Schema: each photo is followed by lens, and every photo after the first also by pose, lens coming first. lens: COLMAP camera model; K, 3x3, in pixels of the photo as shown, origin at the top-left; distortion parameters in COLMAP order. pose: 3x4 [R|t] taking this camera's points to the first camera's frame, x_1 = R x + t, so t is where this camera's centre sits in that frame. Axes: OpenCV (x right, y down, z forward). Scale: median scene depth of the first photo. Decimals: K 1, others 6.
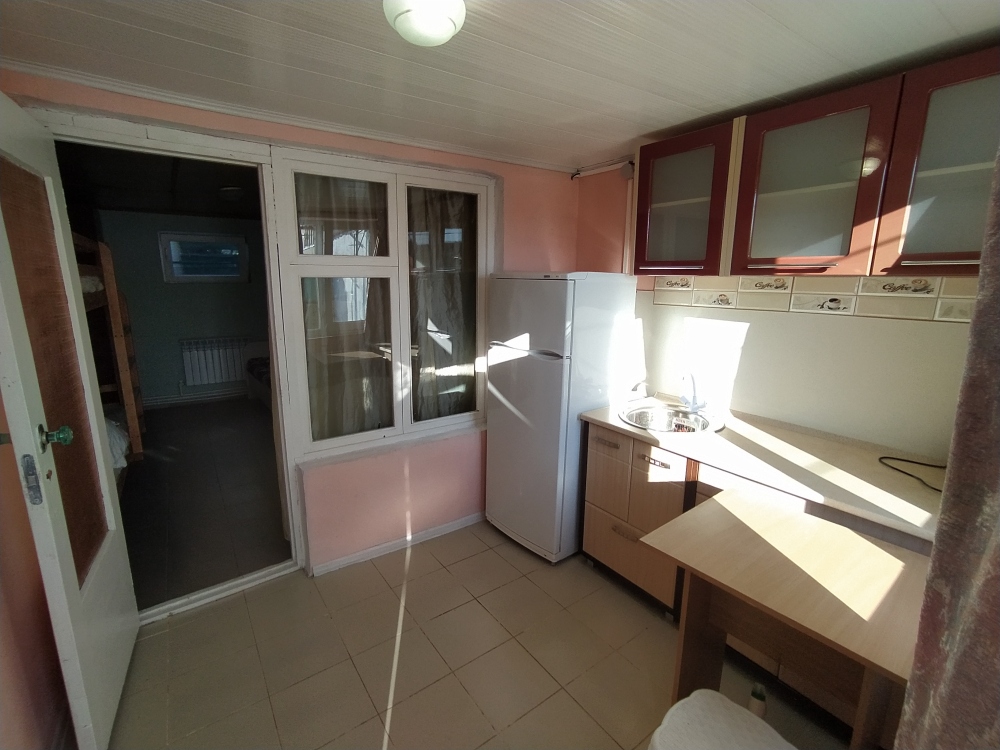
lens RADIAL K [[461.0, 0, 501.4], [0, 461.0, 373.5], [0, 0, 1]] dist [-0.045296, 0.034807]
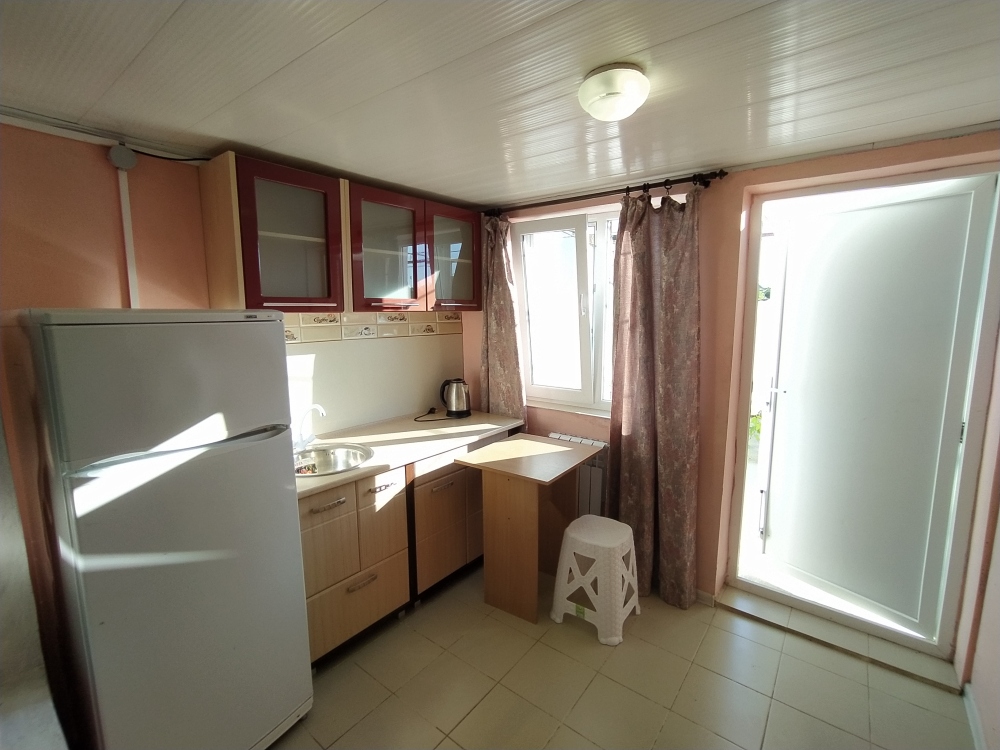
lens RADIAL K [[461.0, 0, 501.4], [0, 461.0, 373.5], [0, 0, 1]] dist [-0.045296, 0.034807]
pose [[-0.280505, -0.131840, 0.950755, -0.707668], [0.202862, 0.960004, 0.192974, -0.205495], [-0.938171, 0.247002, -0.242541, 0.935727]]
